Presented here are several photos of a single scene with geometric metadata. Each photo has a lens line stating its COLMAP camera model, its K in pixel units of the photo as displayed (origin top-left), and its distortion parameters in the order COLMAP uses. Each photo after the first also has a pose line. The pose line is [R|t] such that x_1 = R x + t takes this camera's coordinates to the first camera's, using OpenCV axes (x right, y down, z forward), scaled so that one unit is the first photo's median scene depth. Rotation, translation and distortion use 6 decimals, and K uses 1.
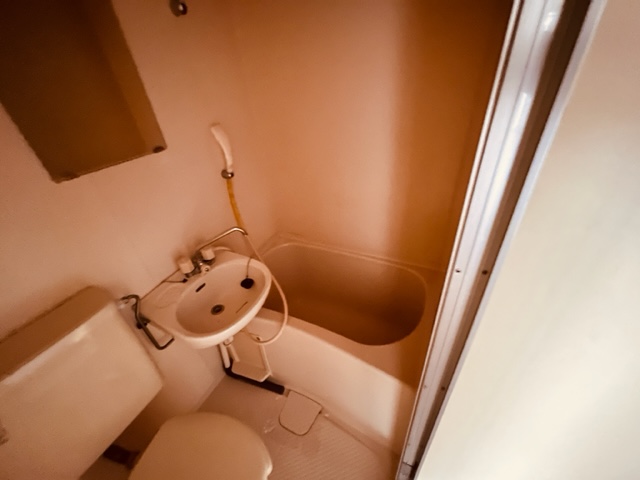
lens RADIAL K [[259.8, 0, 322.0], [0, 259.8, 240.0], [0, 0, 1]] dist [-0.002427, 0.000468]
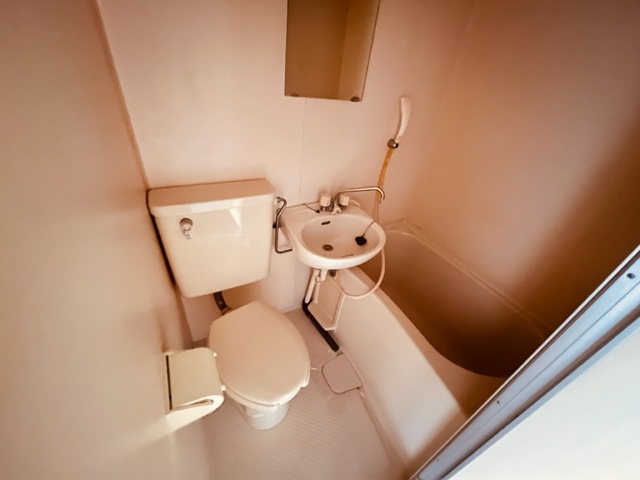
lens RADIAL K [[259.8, 0, 320.4], [0, 259.8, 239.4], [0, 0, 1]] dist [-0.002427, 0.000468]
pose [[0.796204, 0.466264, -0.385562, -0.004871], [-0.468906, 0.878256, 0.093771, 0.141014], [0.382344, 0.106131, 0.917905, -0.061933]]
